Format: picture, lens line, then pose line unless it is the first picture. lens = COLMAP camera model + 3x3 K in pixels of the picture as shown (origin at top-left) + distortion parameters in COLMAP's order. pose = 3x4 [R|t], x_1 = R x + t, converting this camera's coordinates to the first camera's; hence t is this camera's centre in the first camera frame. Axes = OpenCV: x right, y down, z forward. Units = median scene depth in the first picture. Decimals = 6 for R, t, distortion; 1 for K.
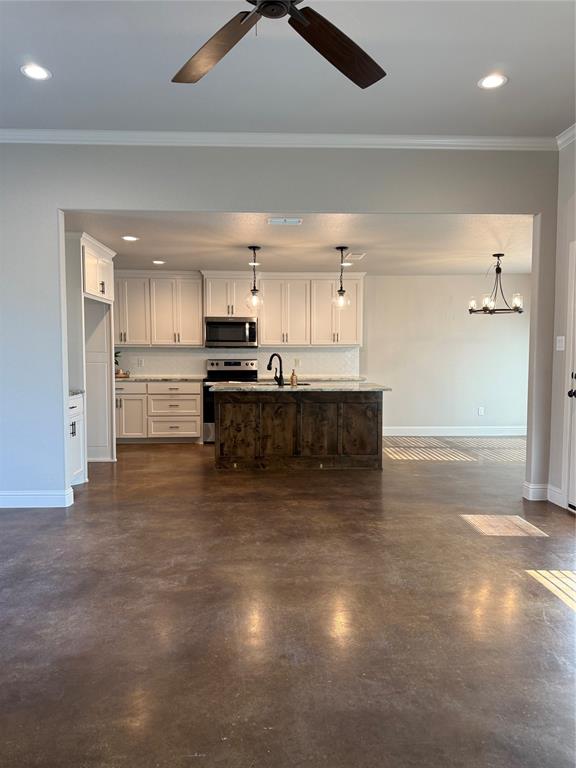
lens RADIAL K [[537.3, 0, 289.0], [0, 537.3, 388.2], [0, 0, 1]] dist [0.147502, -0.225381]
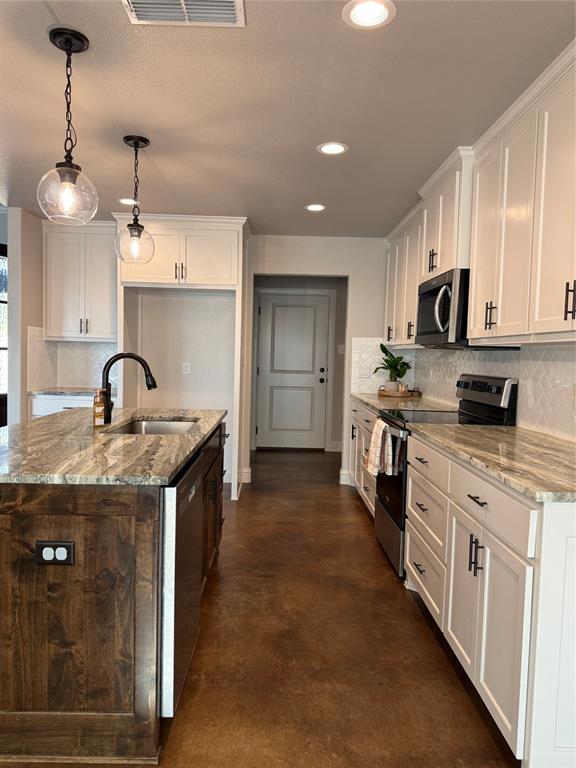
lens RADIAL K [[542.8, 0, 288.0], [0, 542.8, 384.0], [0, 0, 1]] dist [0.071085, -0.079831]
pose [[-0.033543, 0.055386, -0.997901, 0.438495], [-0.091402, 0.994109, 0.058248, -0.078273], [0.995249, 0.093164, -0.028283, 1.155483]]
